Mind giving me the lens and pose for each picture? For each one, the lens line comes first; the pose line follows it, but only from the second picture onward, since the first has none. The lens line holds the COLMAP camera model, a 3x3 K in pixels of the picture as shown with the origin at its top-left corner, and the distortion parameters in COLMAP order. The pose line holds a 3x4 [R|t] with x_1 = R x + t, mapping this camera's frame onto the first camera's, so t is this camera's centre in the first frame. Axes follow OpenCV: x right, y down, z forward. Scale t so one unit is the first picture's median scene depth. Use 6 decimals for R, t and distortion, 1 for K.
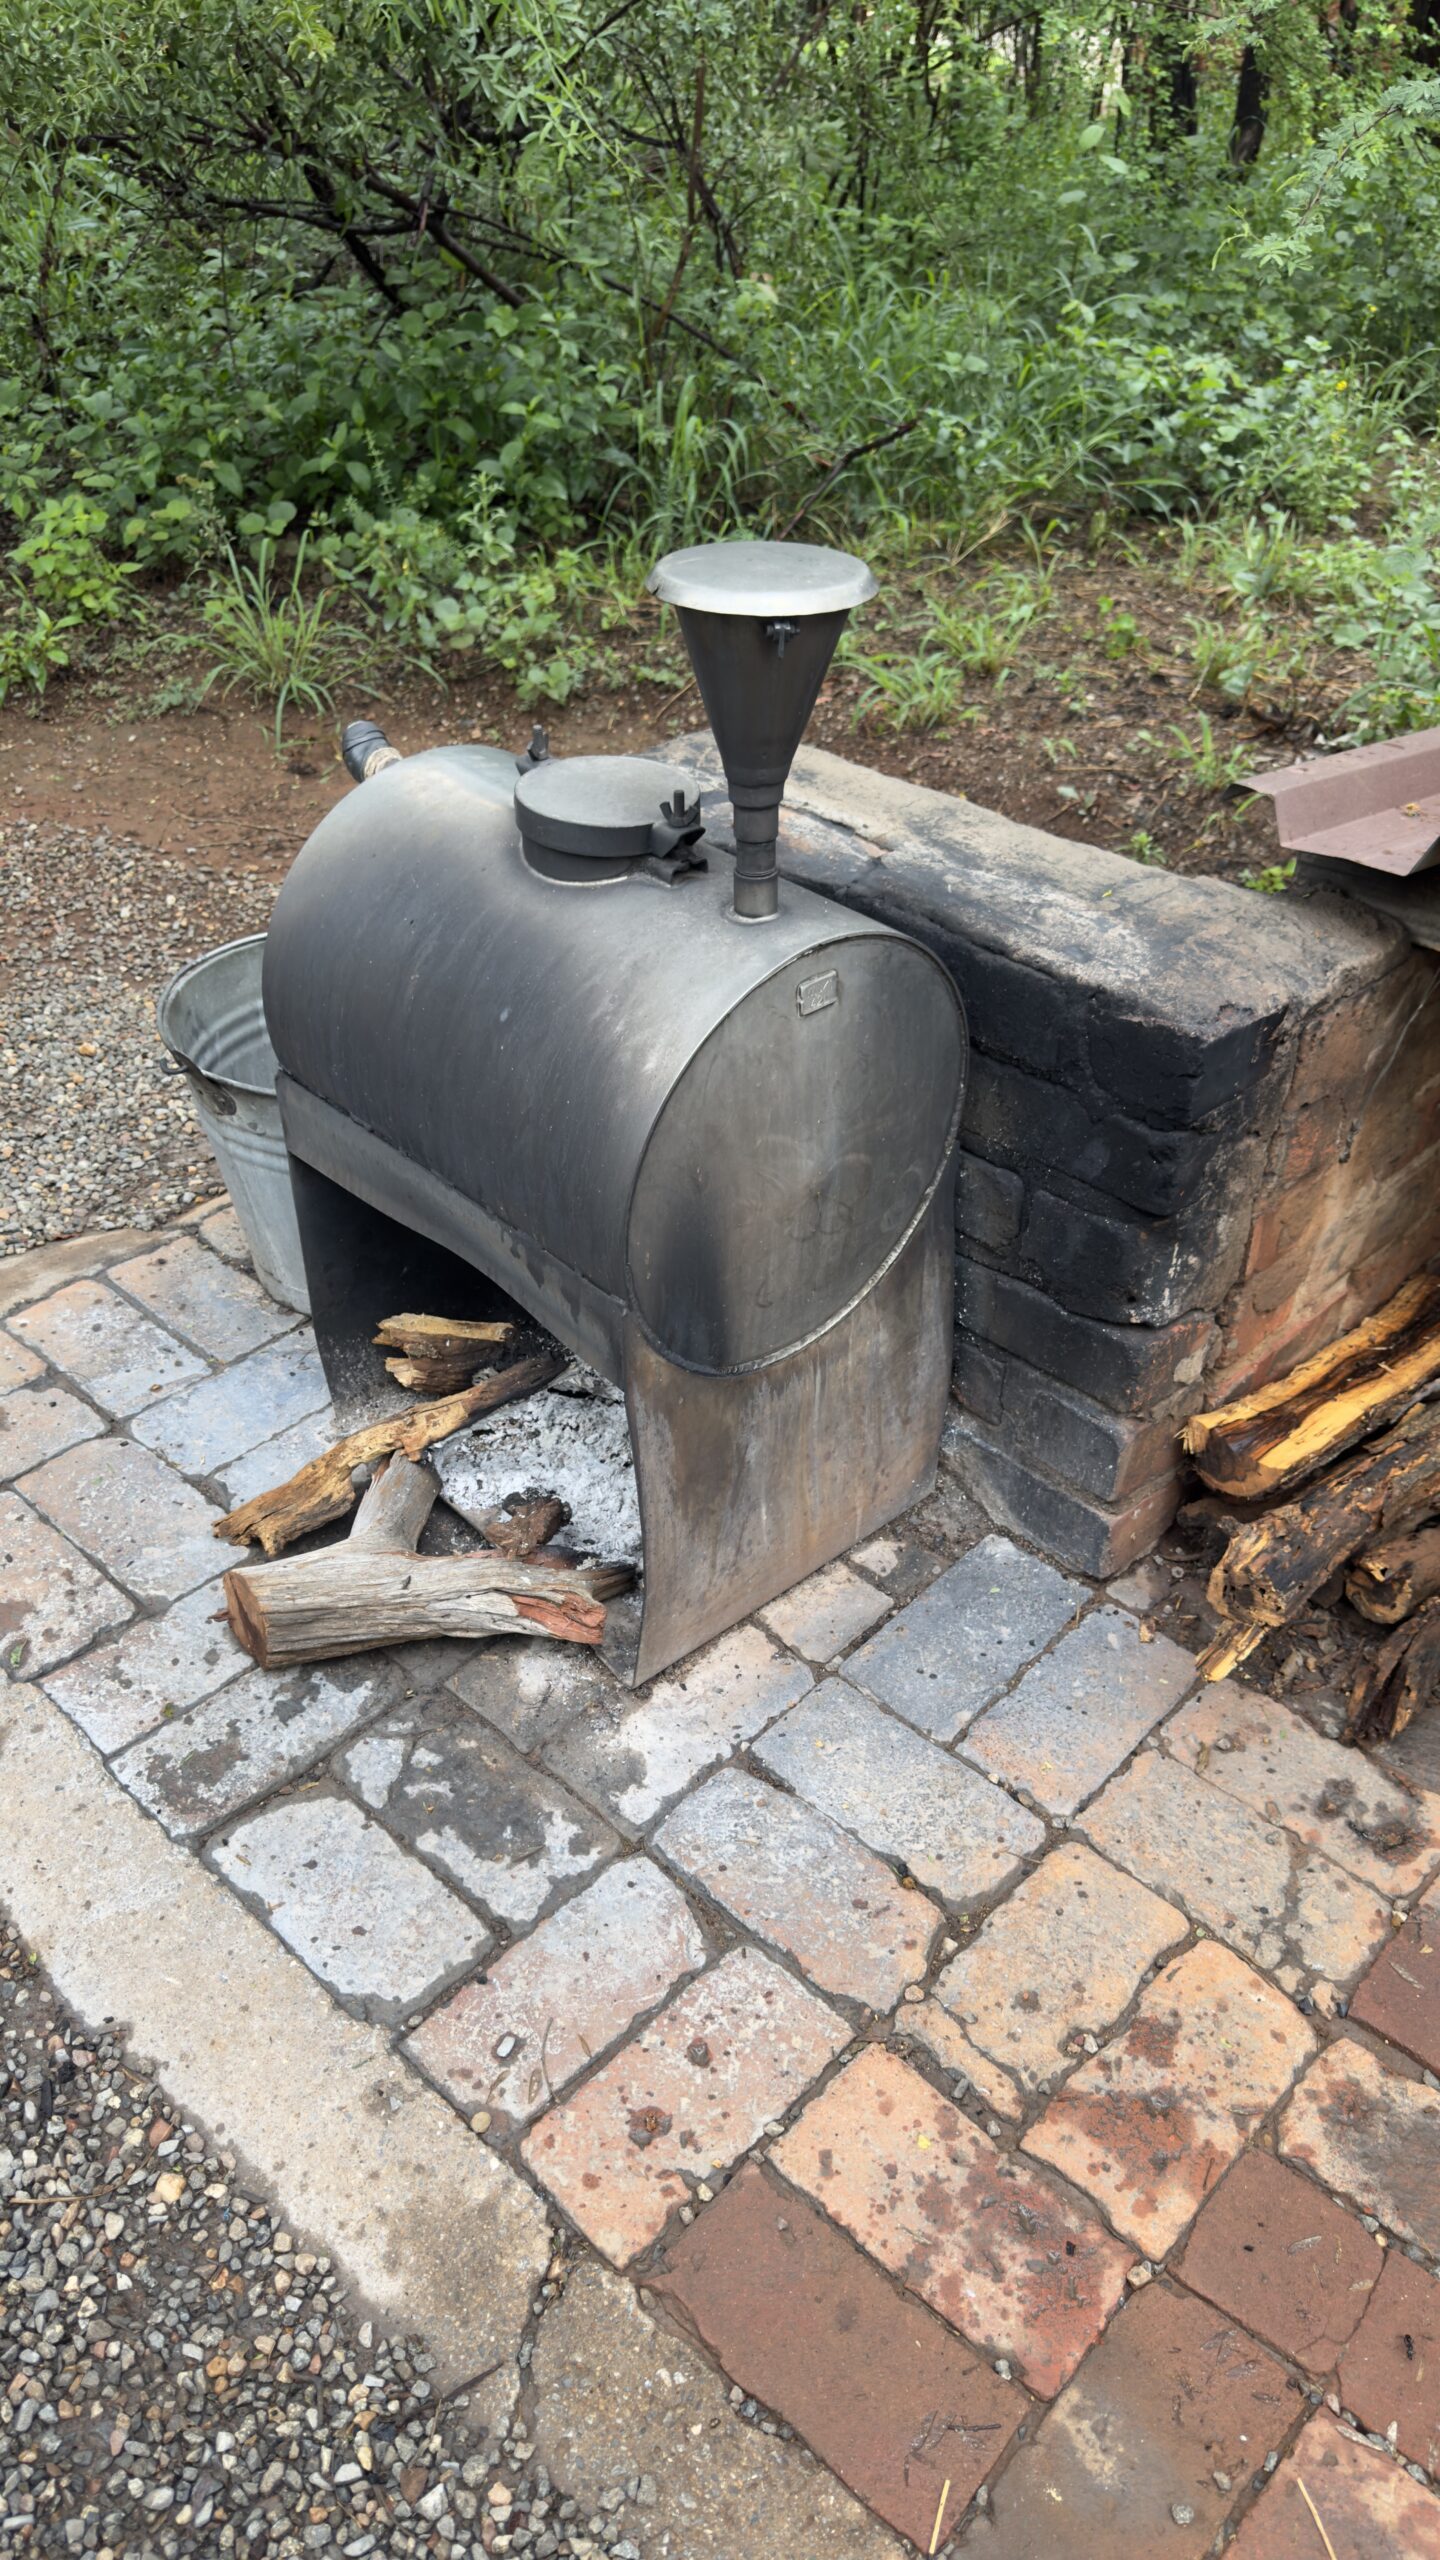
lens RADIAL K [[1818.1, 0, 754.5], [0, 1818.1, 1288.0], [0, 0, 1]] dist [-0.007618, -0.001306]
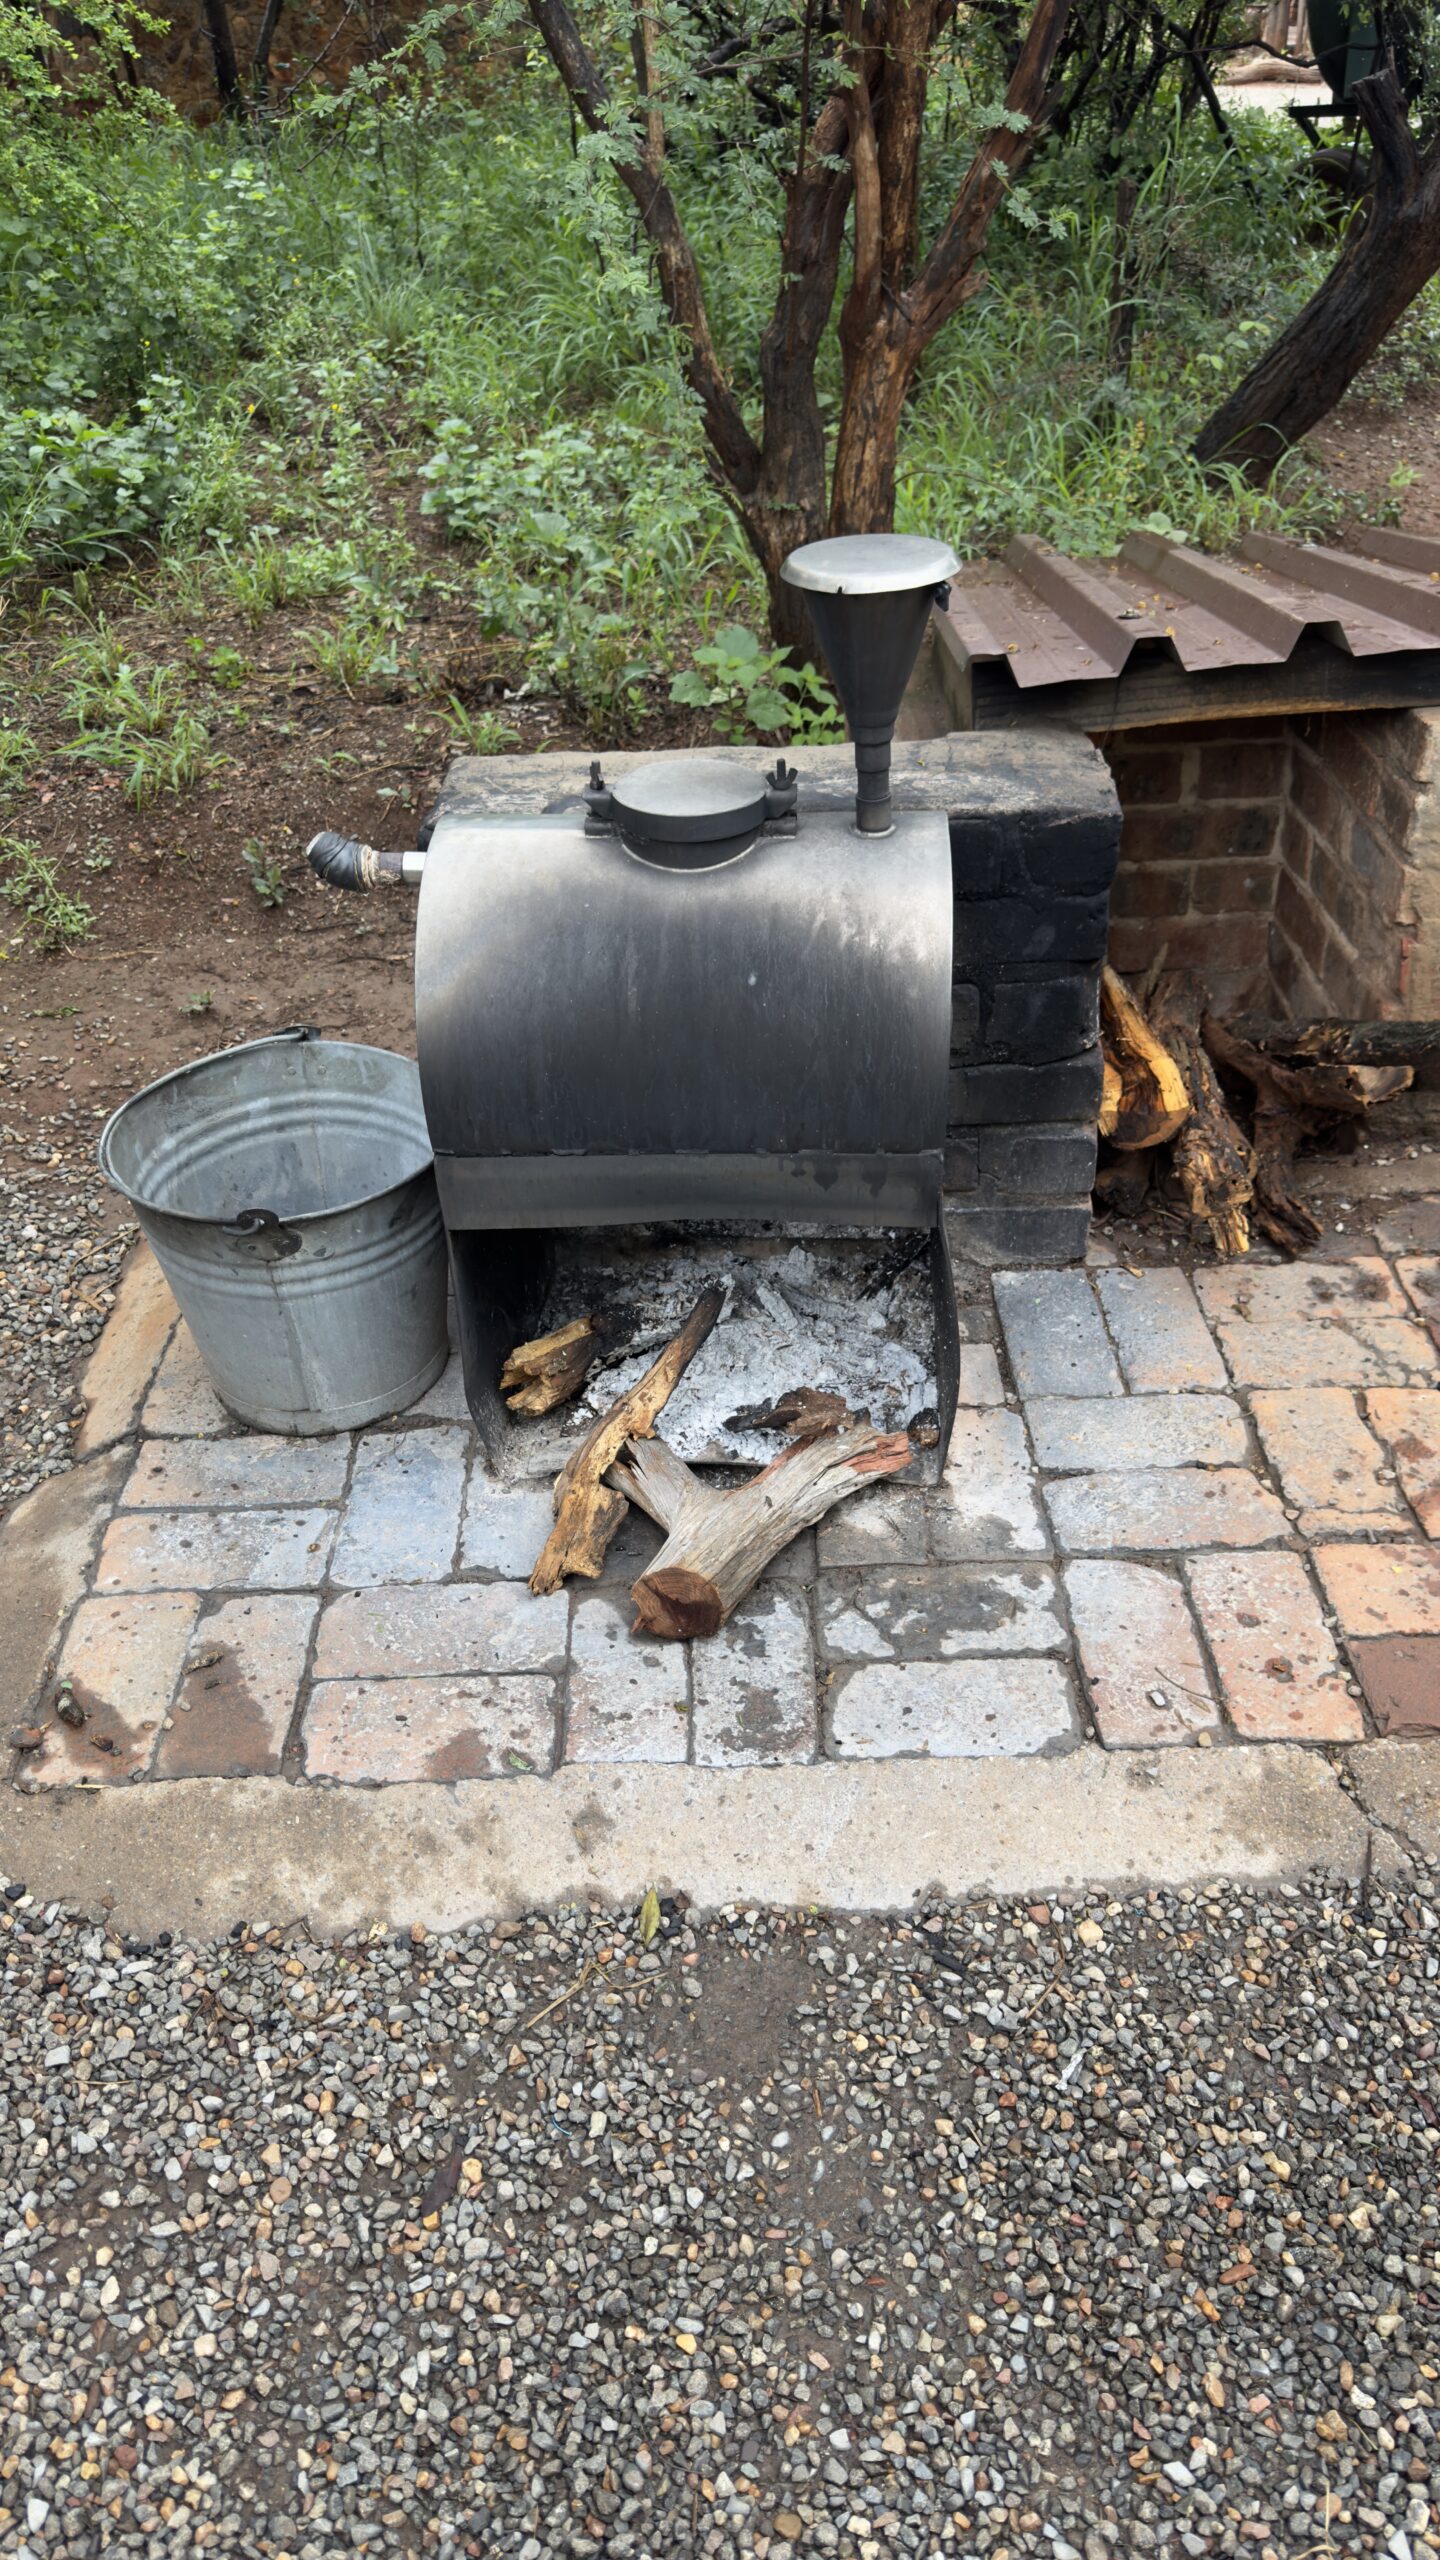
lens RADIAL K [[1791.2, 0, 729.7], [0, 1791.2, 1276.6], [0, 0, 1]] dist [0.083631, -0.178339]
pose [[0.721520, -0.444210, 0.531118, -0.824893], [0.451520, 0.883397, 0.125458, -0.126988], [-0.524918, 0.149290, 0.837958, 0.050797]]
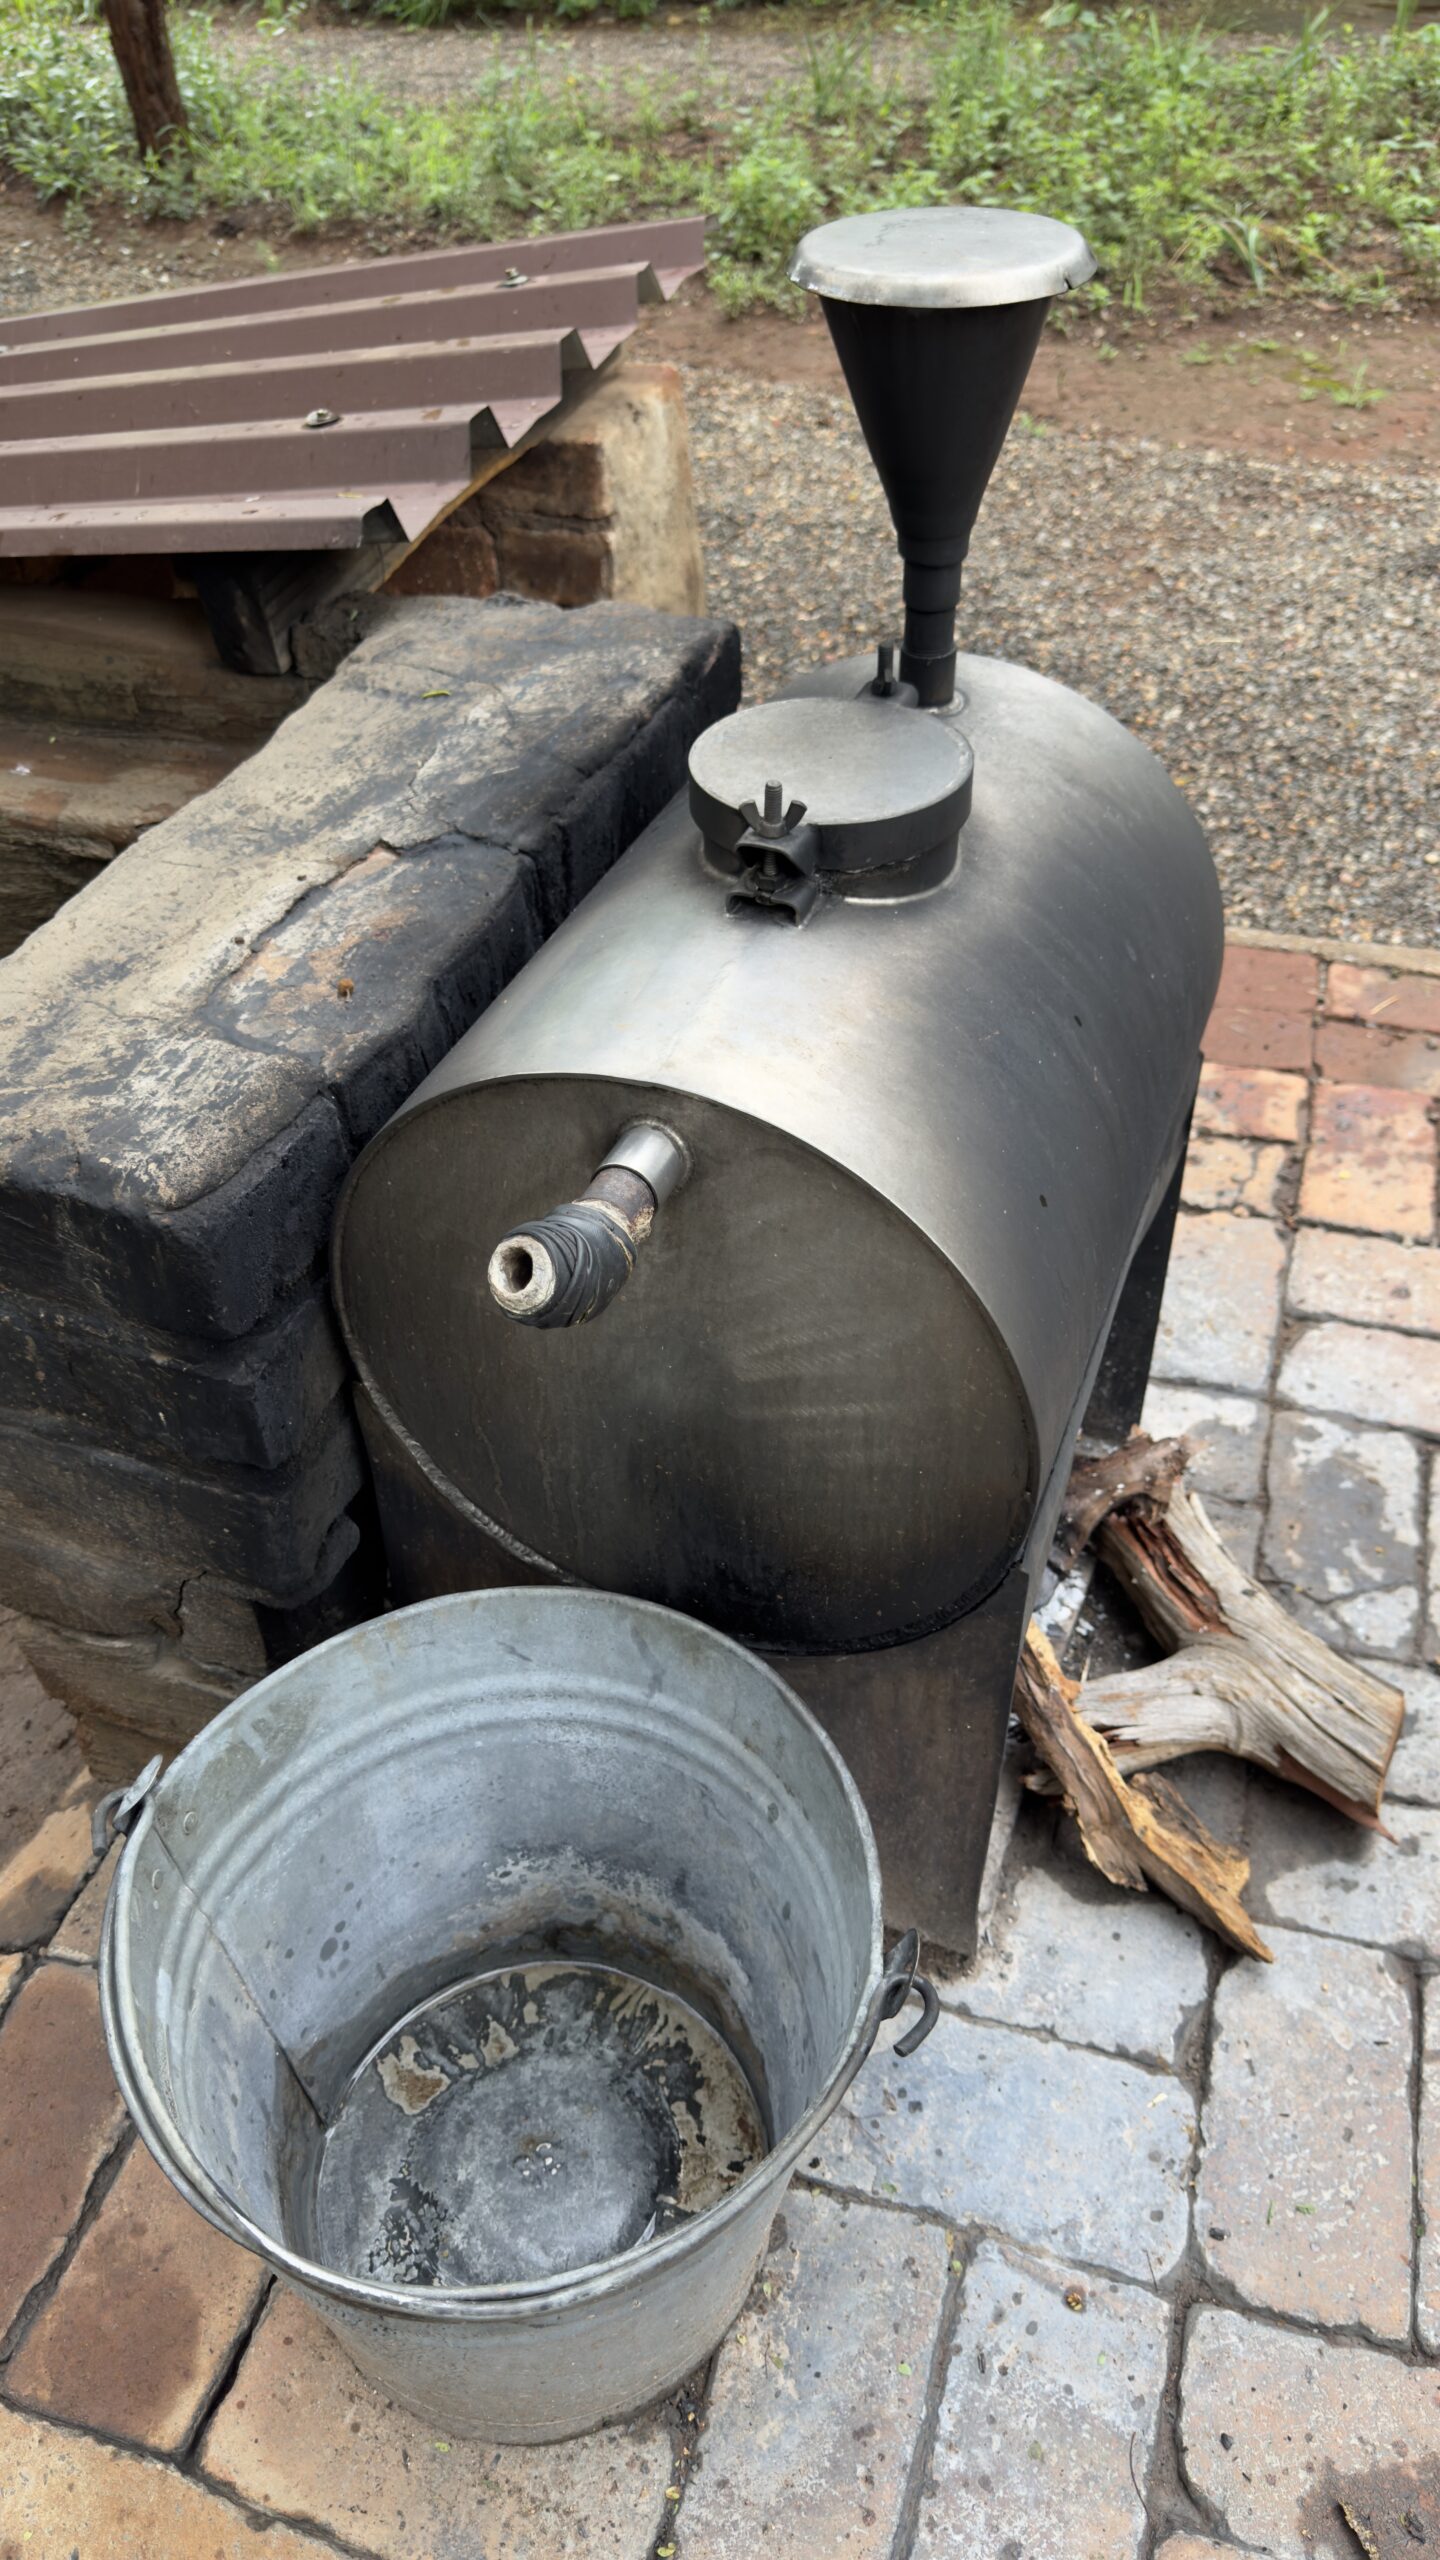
lens RADIAL K [[1791.2, 0, 729.7], [0, 1791.2, 1276.6], [0, 0, 1]] dist [0.083631, -0.178339]
pose [[-0.427100, -0.613233, 0.664478, -0.602749], [0.533914, 0.422045, 0.732676, -0.685702], [-0.729741, 0.667699, 0.147158, 1.057977]]
